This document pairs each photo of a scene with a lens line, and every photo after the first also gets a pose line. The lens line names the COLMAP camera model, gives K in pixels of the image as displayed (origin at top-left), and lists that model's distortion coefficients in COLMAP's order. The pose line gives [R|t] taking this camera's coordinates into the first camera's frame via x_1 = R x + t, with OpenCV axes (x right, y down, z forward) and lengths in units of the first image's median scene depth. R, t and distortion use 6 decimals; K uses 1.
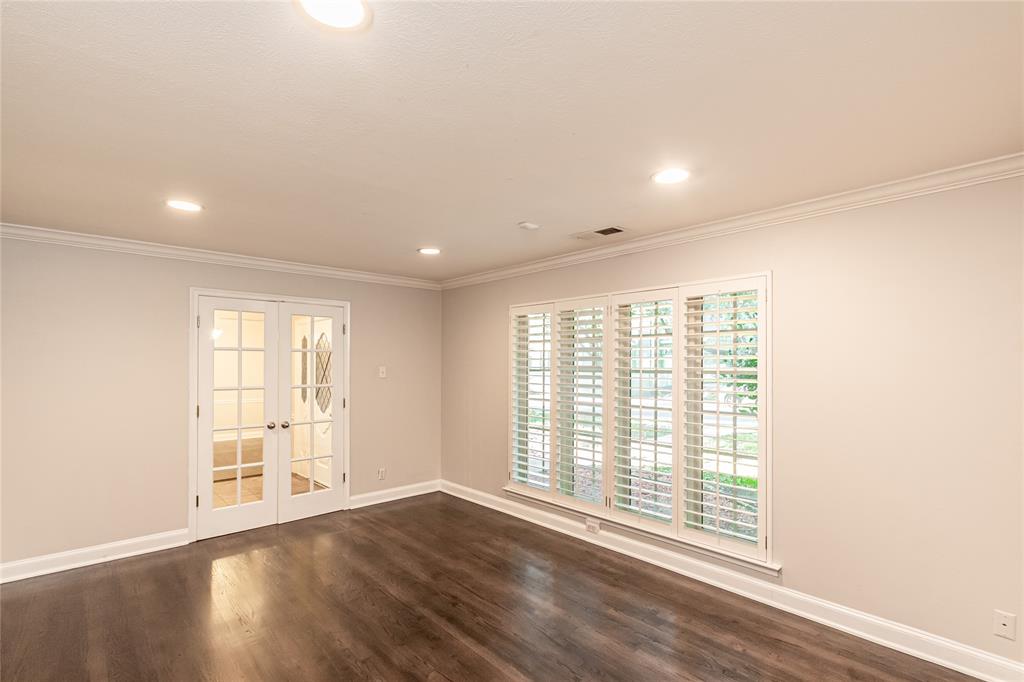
lens RADIAL K [[482.1, 0, 511.2], [0, 482.1, 355.8], [0, 0, 1]] dist [0.002171, 0.000352]
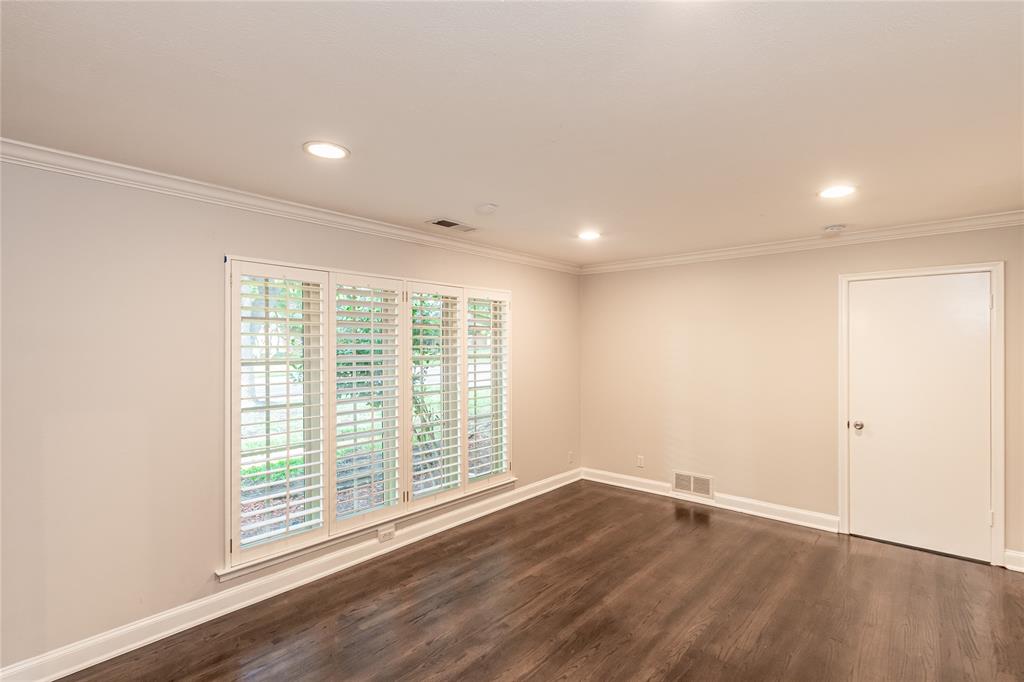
lens RADIAL K [[489.4, 0, 523.2], [0, 489.4, 345.8], [0, 0, 1]] dist [0.003379, 0.000628]
pose [[-0.132204, 0.007507, 0.991194, -0.793195], [-0.005752, 0.999949, -0.008340, 0.011410], [-0.991206, -0.006804, -0.132155, 0.899645]]
